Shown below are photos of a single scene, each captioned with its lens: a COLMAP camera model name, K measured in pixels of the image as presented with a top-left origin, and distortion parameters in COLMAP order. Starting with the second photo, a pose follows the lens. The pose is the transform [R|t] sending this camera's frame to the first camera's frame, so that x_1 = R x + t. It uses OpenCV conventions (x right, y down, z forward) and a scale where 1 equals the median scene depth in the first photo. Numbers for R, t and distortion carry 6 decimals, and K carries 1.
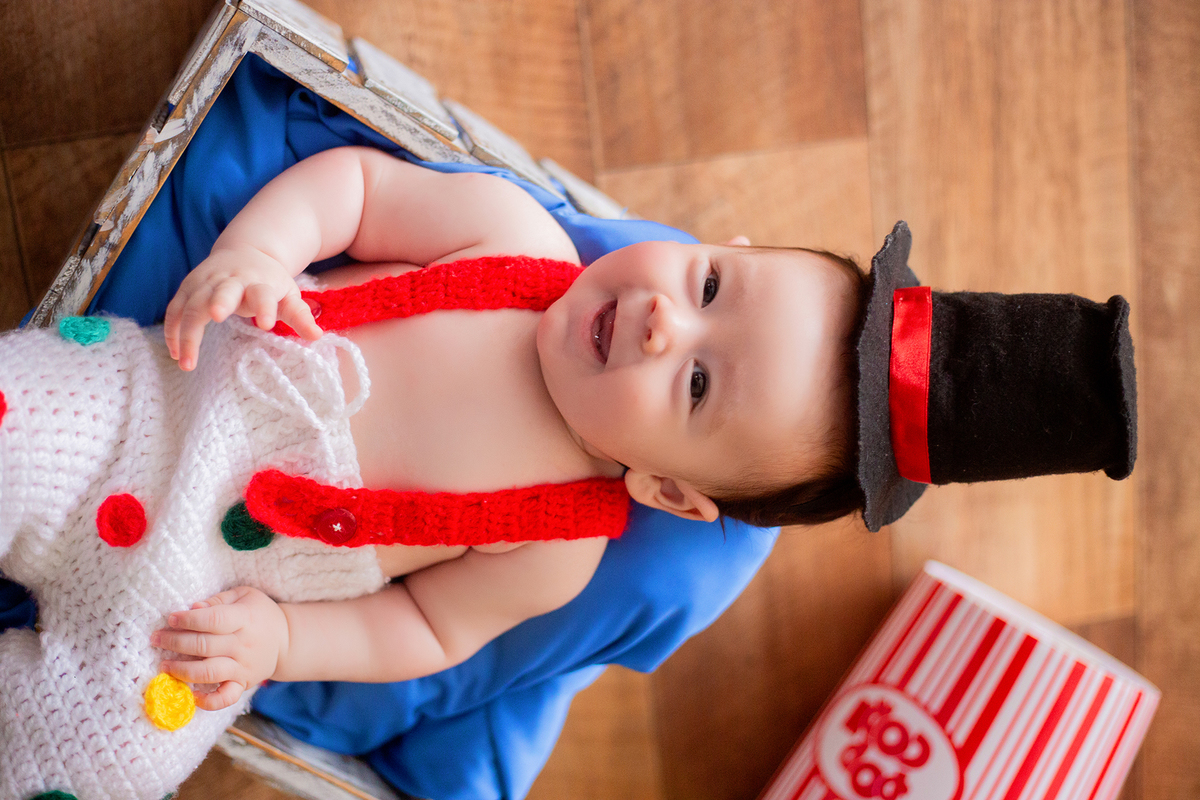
lens RADIAL K [[1807.8, 0, 576.2], [0, 1807.8, 389.4], [0, 0, 1]] dist [-0.125569, 0.000000]
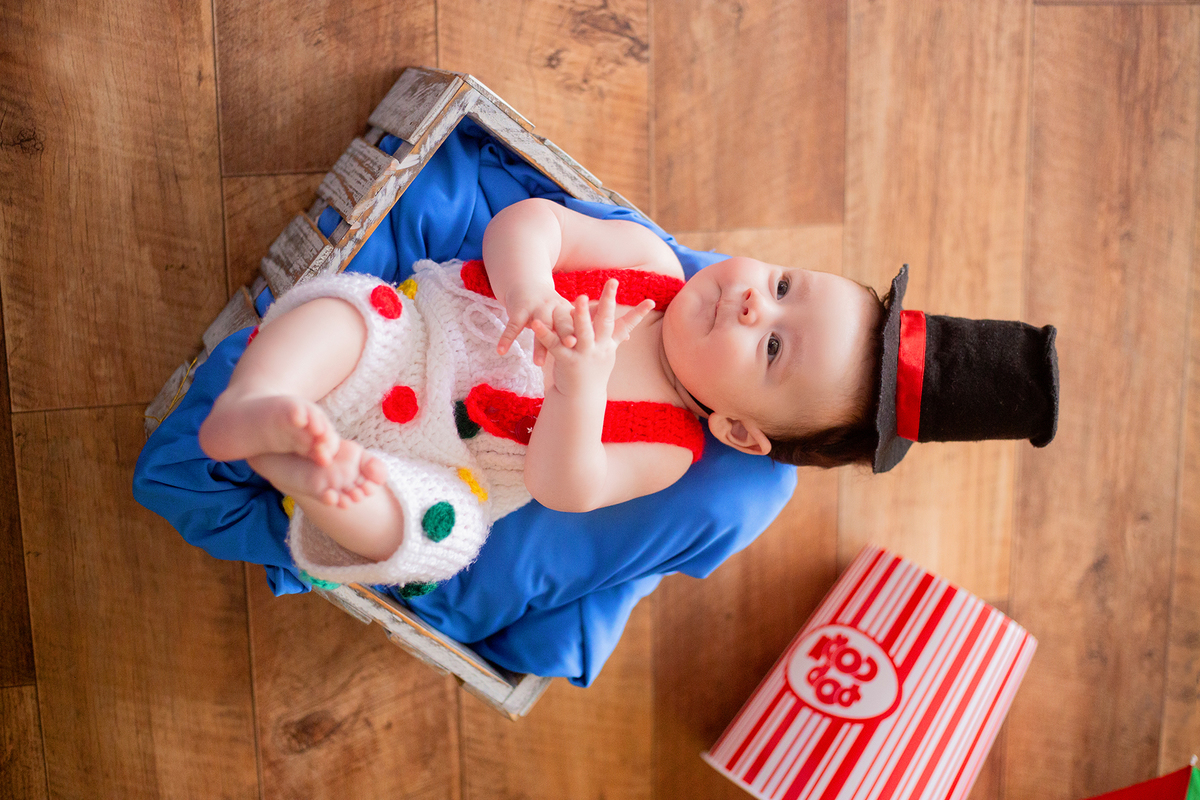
lens RADIAL K [[1807.8, 0, 598.3], [0, 1807.8, 399.9], [0, 0, 1]] dist [-0.125569, 0.000000]
pose [[0.988294, 0.063015, 0.138936, -0.219996], [-0.050714, 0.994616, -0.090367, 0.136365], [-0.143882, 0.082263, 0.986170, -0.342680]]
